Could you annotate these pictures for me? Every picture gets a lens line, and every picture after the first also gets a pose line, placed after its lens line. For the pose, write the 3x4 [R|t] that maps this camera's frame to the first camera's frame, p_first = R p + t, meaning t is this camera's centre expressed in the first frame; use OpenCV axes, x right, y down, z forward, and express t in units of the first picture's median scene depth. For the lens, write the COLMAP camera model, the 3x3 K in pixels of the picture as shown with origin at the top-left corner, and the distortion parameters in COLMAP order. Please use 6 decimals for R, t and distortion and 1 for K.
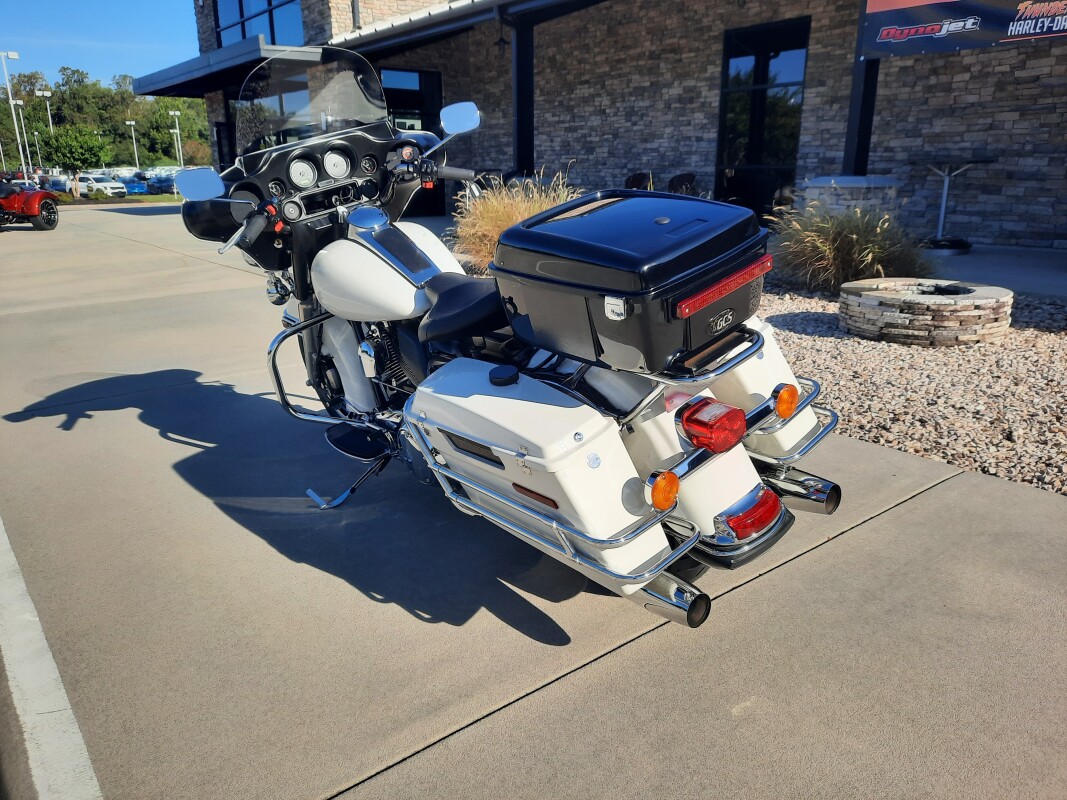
lens RADIAL K [[777.0, 0, 537.0], [0, 777.0, 401.4], [0, 0, 1]] dist [-0.027655, 0.036444]
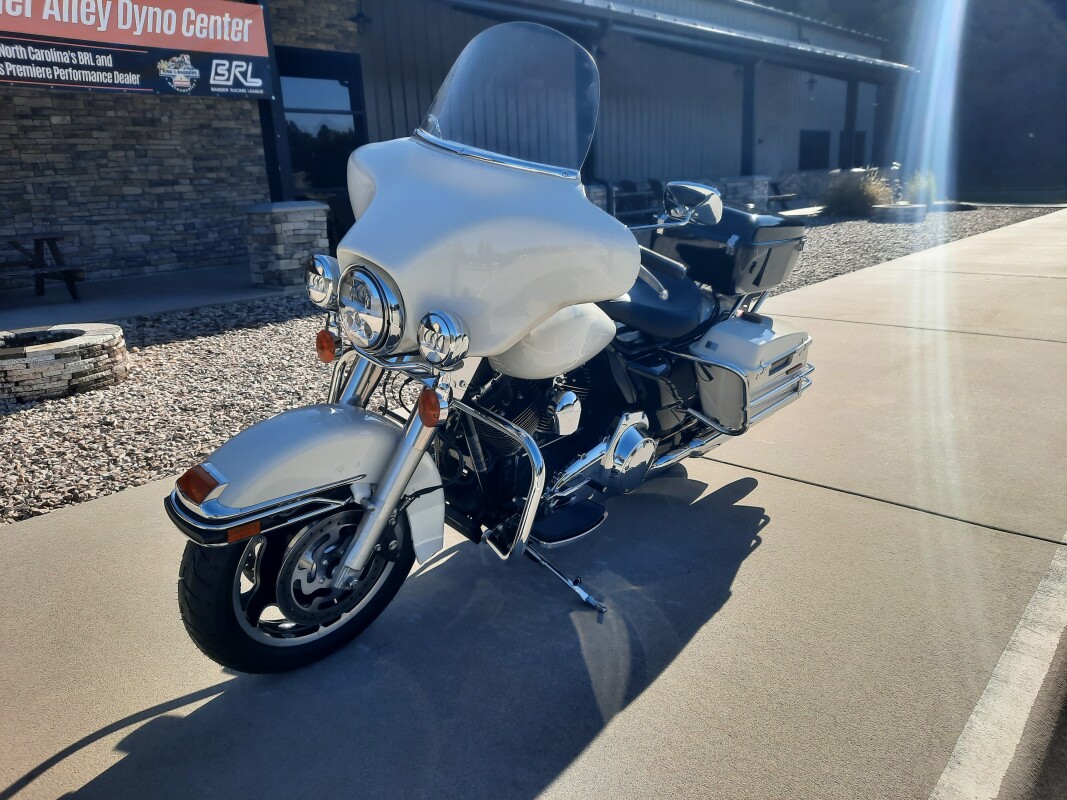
lens RADIAL K [[777.0, 0, 537.0], [0, 777.0, 401.4], [0, 0, 1]] dist [-0.027655, 0.036444]
pose [[-0.150008, -0.249402, 0.956711, -0.516629], [0.331914, 0.898798, 0.286348, -0.154577], [-0.931306, 0.360500, -0.052047, 0.564210]]
